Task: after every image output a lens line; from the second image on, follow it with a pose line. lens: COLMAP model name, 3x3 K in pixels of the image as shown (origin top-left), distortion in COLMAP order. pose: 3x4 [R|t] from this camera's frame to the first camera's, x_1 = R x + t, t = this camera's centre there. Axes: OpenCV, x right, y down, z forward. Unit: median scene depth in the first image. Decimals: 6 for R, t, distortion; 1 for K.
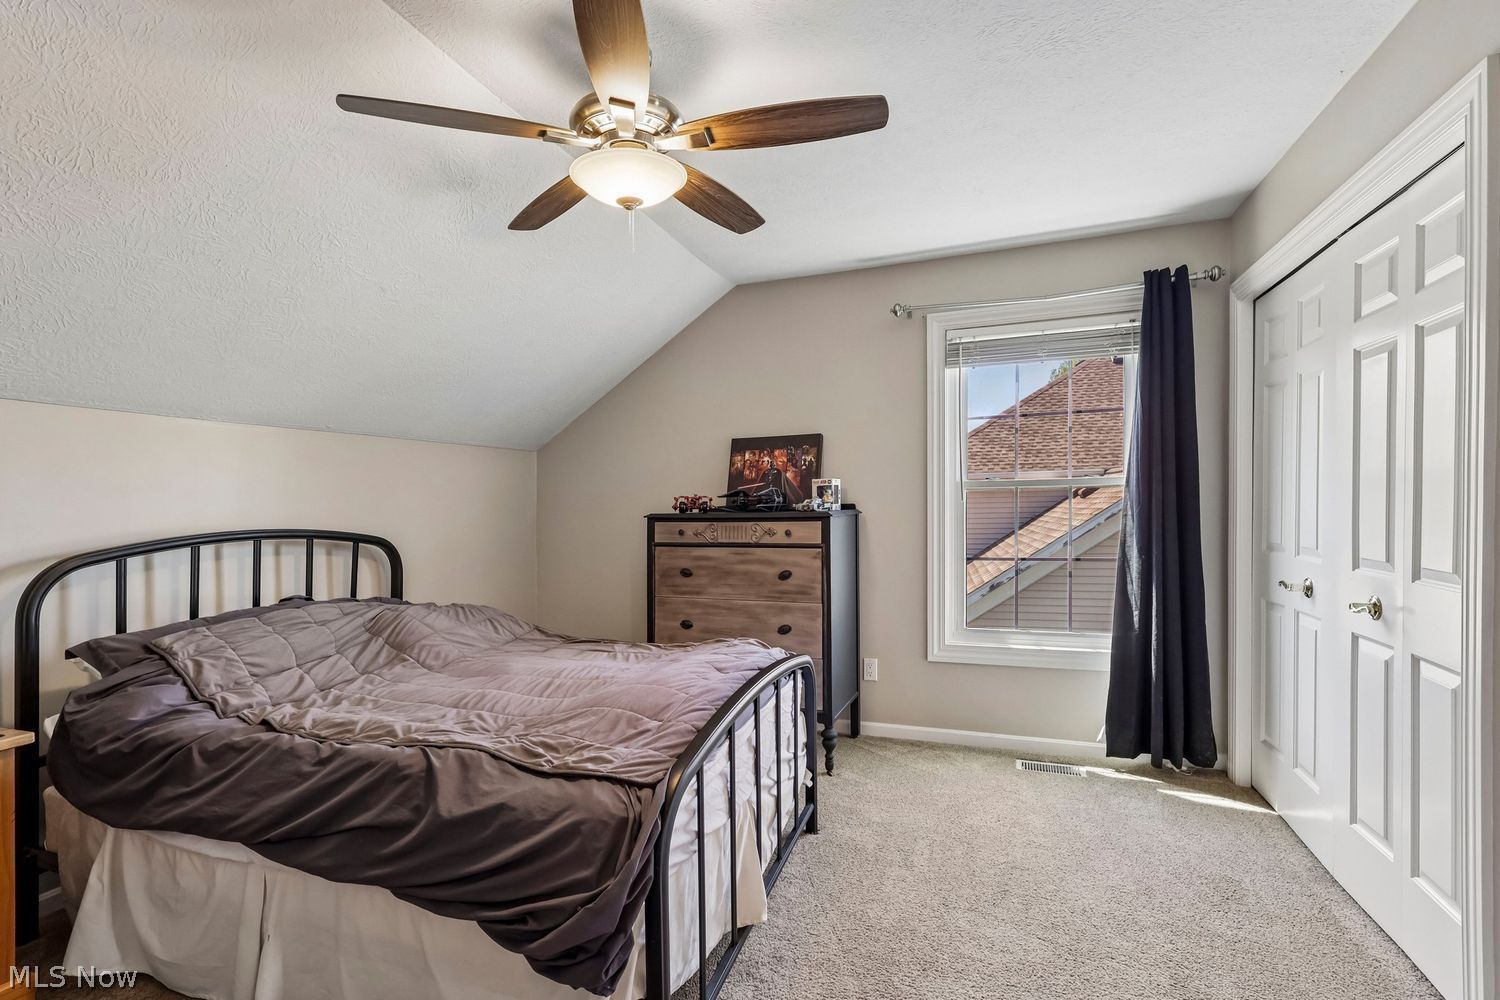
lens RADIAL K [[693.1, 0, 741.2], [0, 693.1, 506.7], [0, 0, 1]] dist [-0.003111, -0.000315]
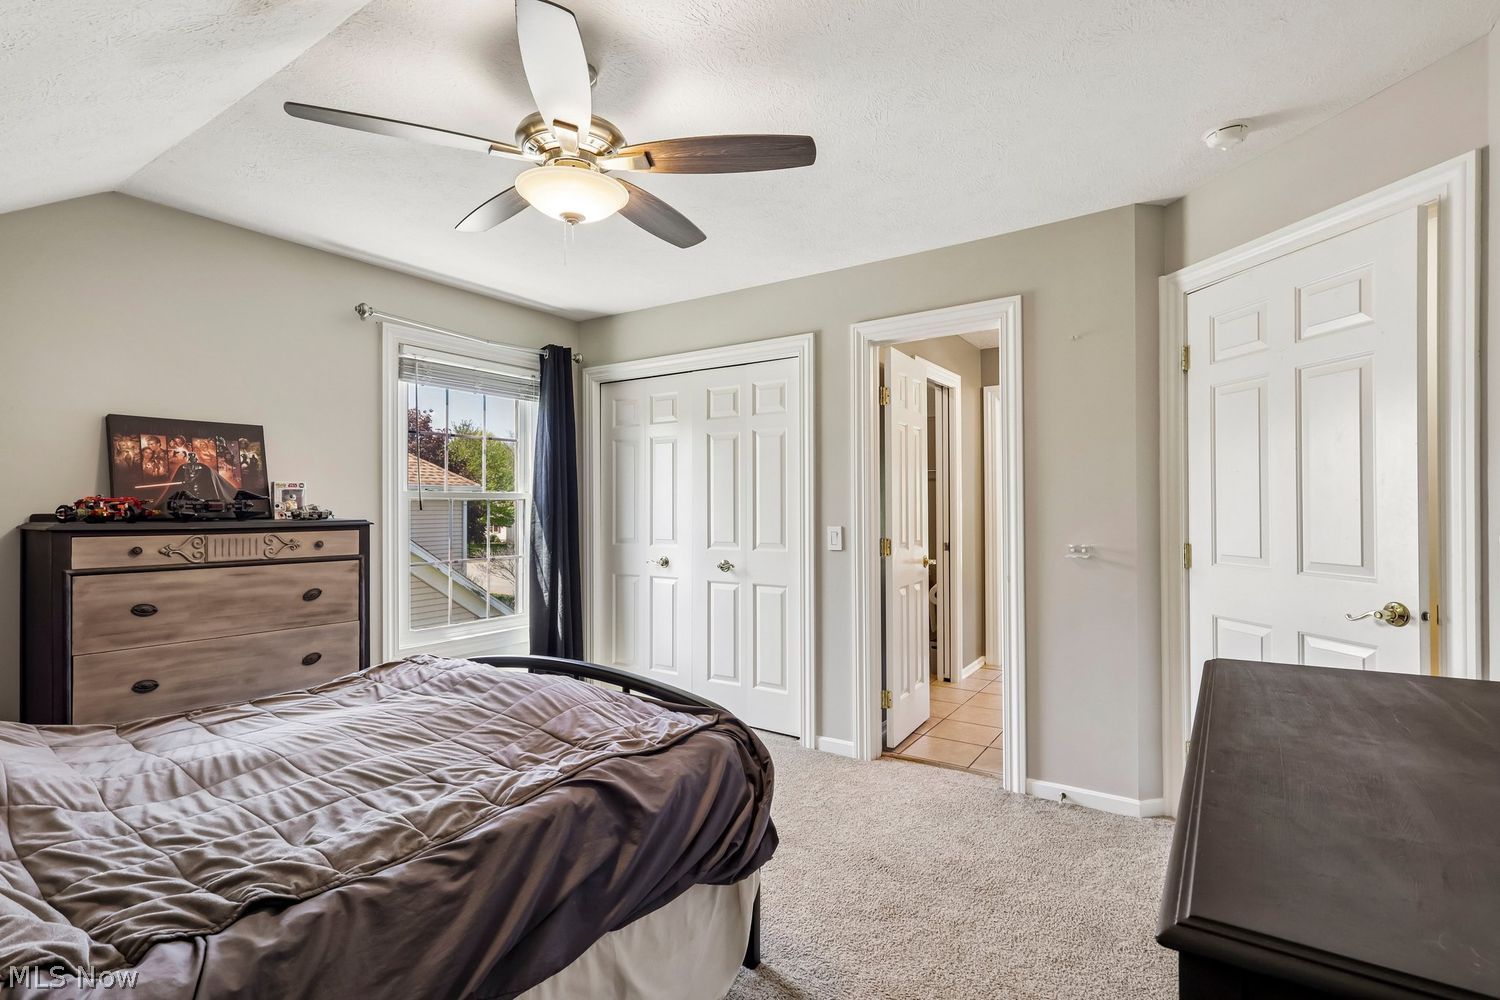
lens RADIAL K [[693.1, 0, 741.2], [0, 693.1, 506.7], [0, 0, 1]] dist [-0.003111, -0.000315]
pose [[0.249212, 0.016708, 0.968305, -0.619762], [0.001883, 0.999841, -0.017736, 0.007374], [-0.968447, 0.006244, 0.249140, 0.277725]]
